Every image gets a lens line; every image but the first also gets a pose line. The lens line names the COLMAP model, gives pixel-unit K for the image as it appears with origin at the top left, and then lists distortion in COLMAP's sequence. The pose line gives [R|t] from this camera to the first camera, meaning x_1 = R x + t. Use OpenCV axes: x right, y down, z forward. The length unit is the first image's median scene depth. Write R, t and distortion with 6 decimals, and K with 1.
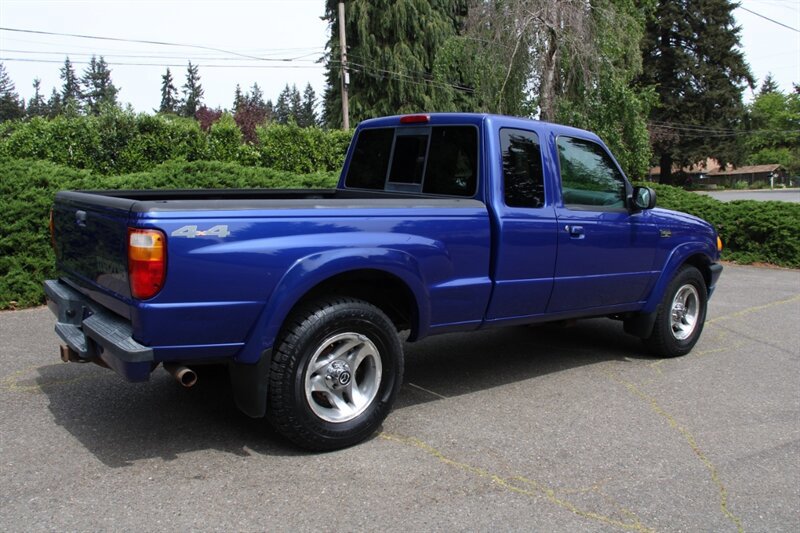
lens RADIAL K [[686.6, 0, 396.5], [0, 686.6, 269.6], [0, 0, 1]] dist [-0.155980, 0.154038]
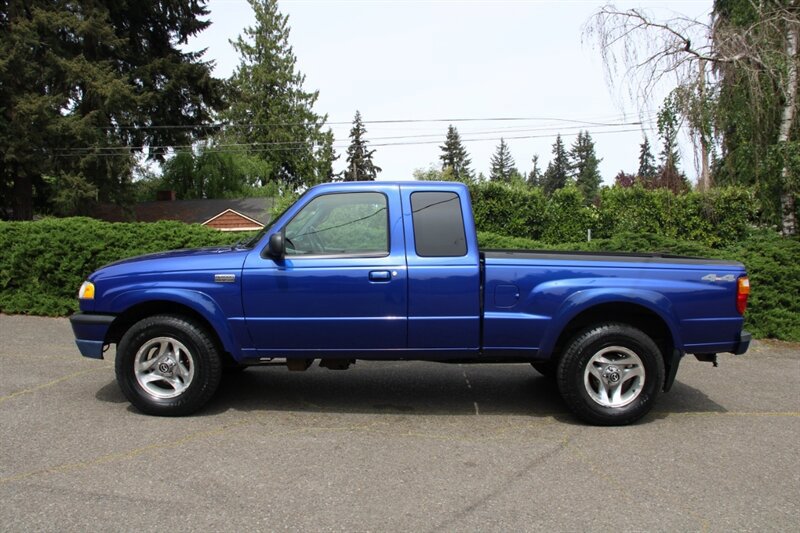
lens RADIAL K [[656.2, 0, 395.6], [0, 656.2, 267.4], [0, 0, 1]] dist [-0.172254, 0.152684]
pose [[0.750746, 0.025965, -0.660081, 0.092928], [-0.088384, 0.994191, -0.061416, -0.002997], [0.654652, 0.104448, 0.748680, 0.034125]]
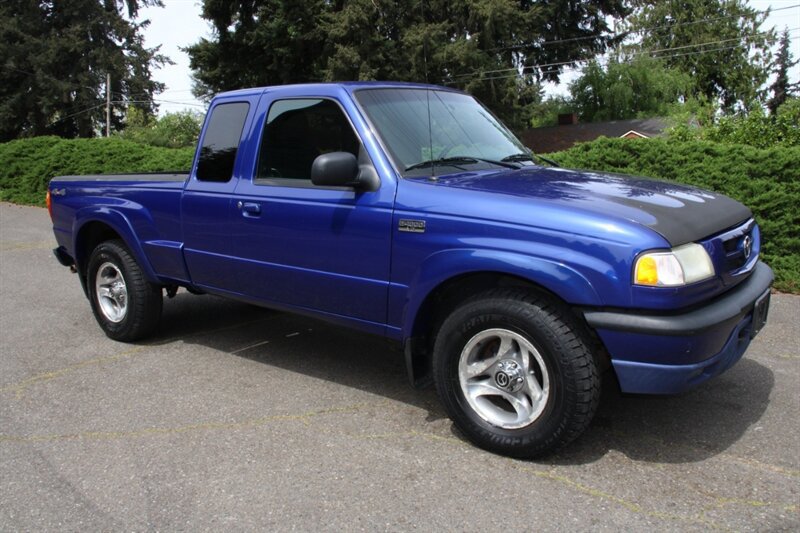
lens RADIAL K [[686.6, 0, 396.5], [0, 686.6, 269.6], [0, 0, 1]] dist [-0.155980, 0.154038]
pose [[0.217837, 0.127447, -0.967628, 0.086532], [-0.101135, 0.989048, 0.107501, -0.006920], [0.970731, 0.074444, 0.228341, 0.072493]]
